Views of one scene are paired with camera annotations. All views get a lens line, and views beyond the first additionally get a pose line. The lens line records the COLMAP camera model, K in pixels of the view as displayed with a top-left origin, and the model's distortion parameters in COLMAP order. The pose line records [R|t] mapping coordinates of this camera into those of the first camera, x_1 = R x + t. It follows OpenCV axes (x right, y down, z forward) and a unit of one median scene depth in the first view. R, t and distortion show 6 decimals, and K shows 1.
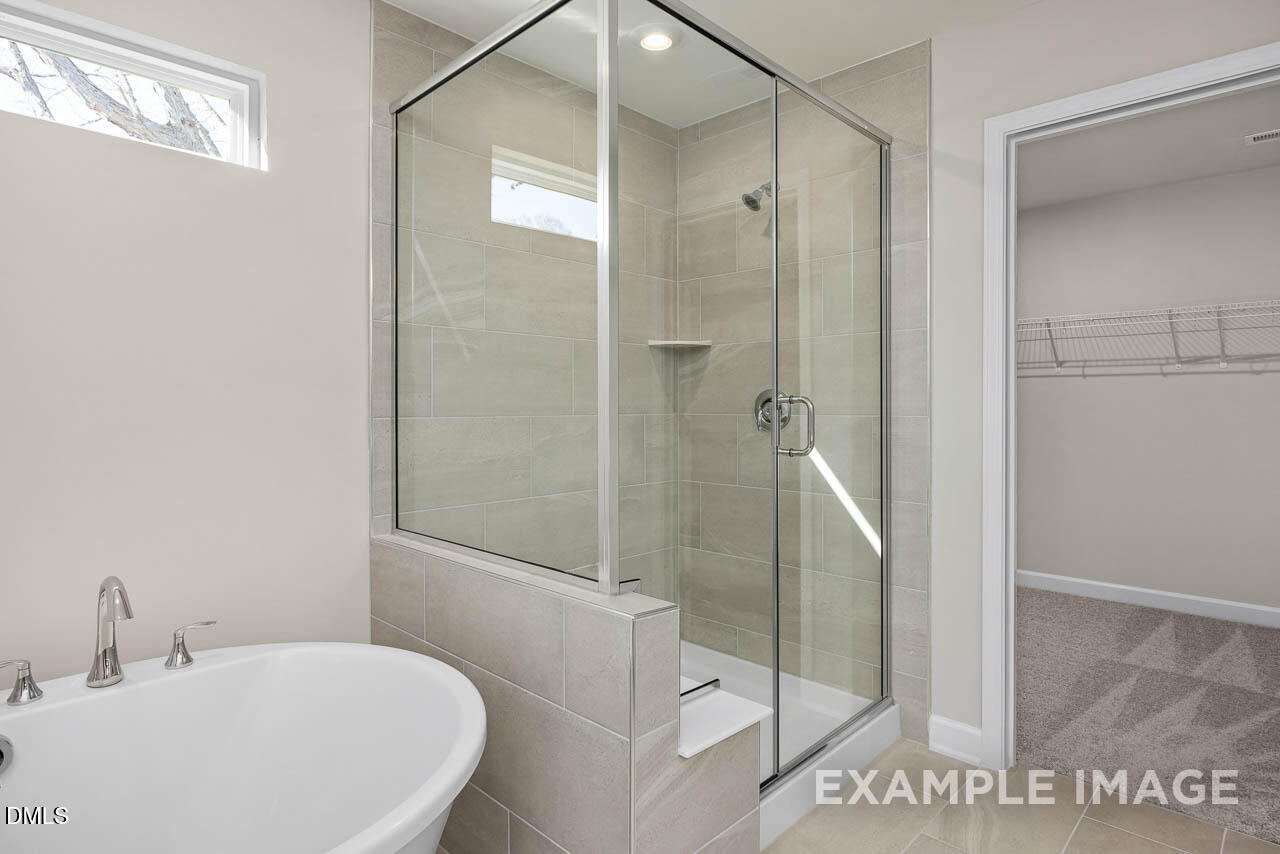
lens RADIAL K [[693.1, 0, 641.9], [0, 693.1, 407.5], [0, 0, 1]] dist [-0.000331, 0.000554]
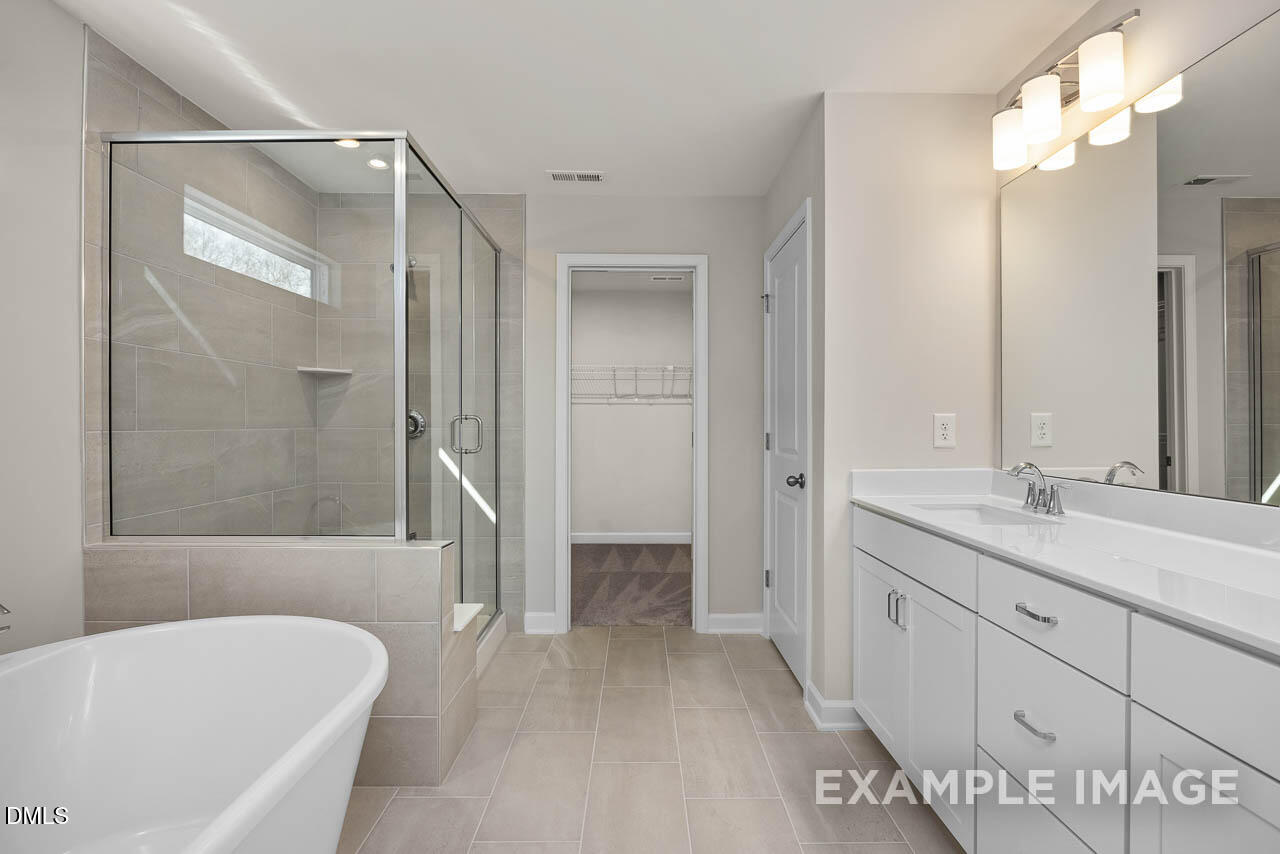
lens RADIAL K [[626.6, 0, 640.0], [0, 626.6, 427.0], [0, 0, 1]] dist [-0.000600, 0.000138]
pose [[0.717296, -0.002530, 0.696764, -0.400552], [0.000456, 0.999995, 0.003161, 0.004979], [-0.696768, -0.001950, 0.717294, -0.229128]]
